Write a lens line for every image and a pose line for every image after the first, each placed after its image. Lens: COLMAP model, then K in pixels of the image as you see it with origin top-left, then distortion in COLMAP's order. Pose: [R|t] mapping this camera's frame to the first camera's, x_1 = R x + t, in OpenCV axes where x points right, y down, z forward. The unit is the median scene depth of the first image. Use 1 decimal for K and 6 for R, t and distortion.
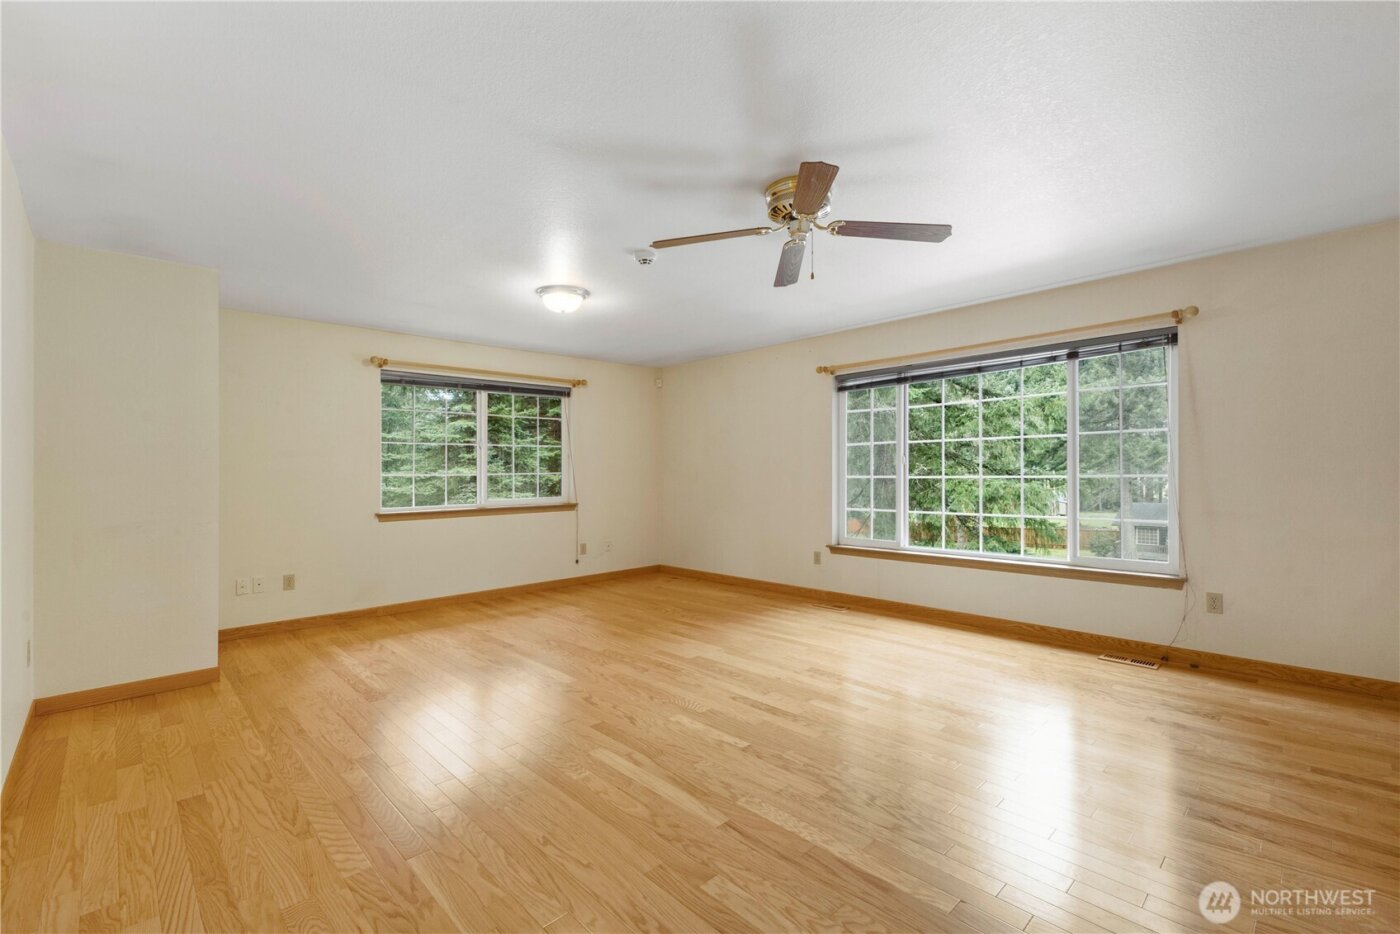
lens RADIAL K [[605.9, 0, 706.4], [0, 605.9, 470.5], [0, 0, 1]] dist [0.009699, 0.000248]
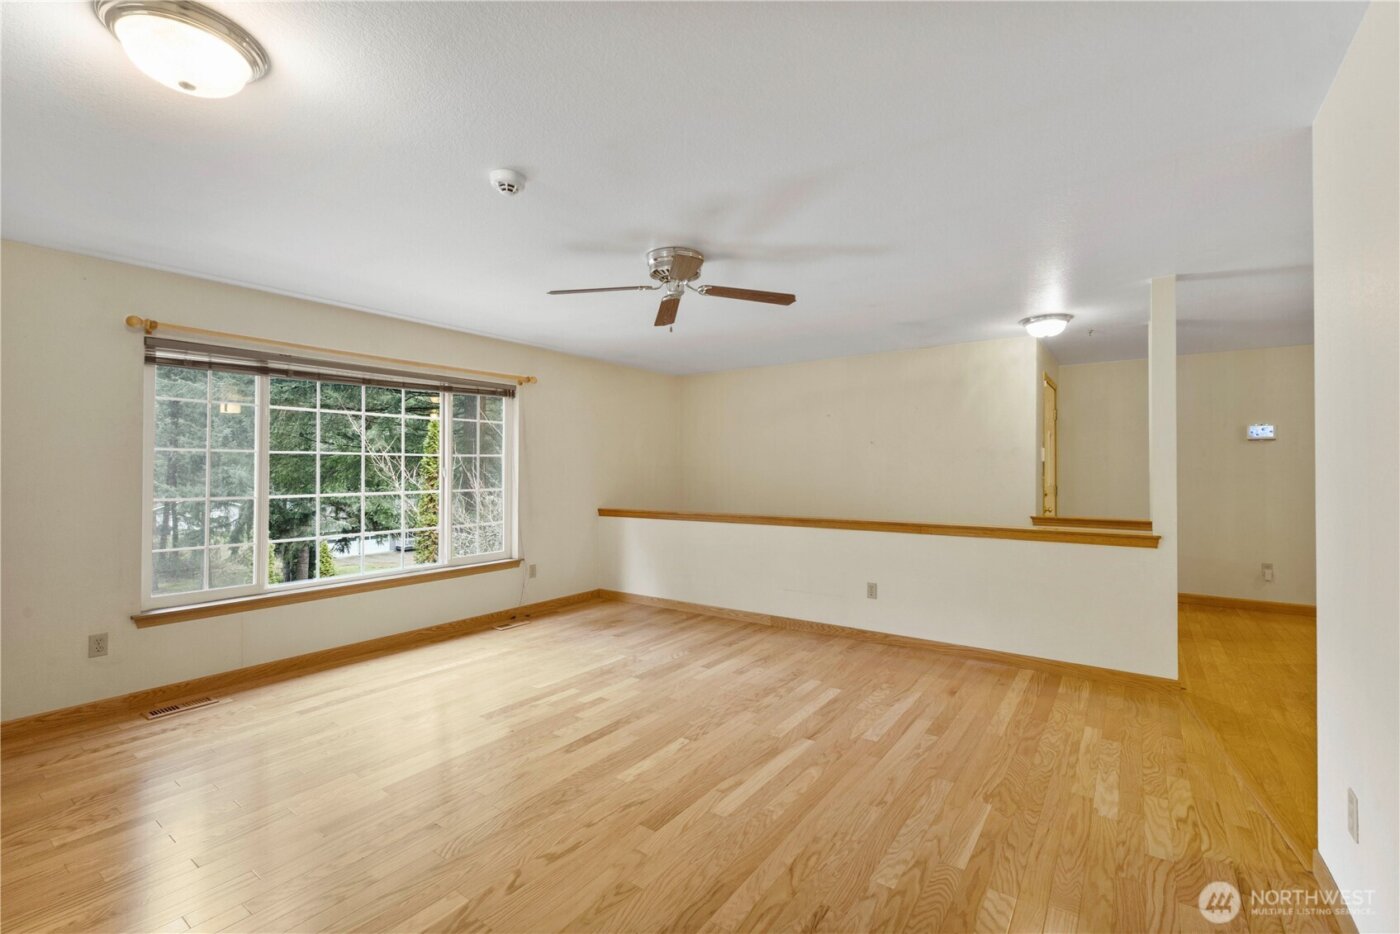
lens RADIAL K [[605.9, 0, 705.2], [0, 605.9, 472.3], [0, 0, 1]] dist [0.009699, 0.000248]
pose [[-0.176488, 0.008770, 0.984264, -0.886086], [0.003228, 0.999960, -0.008331, -0.021633], [-0.984298, 0.001707, -0.176509, 0.990683]]
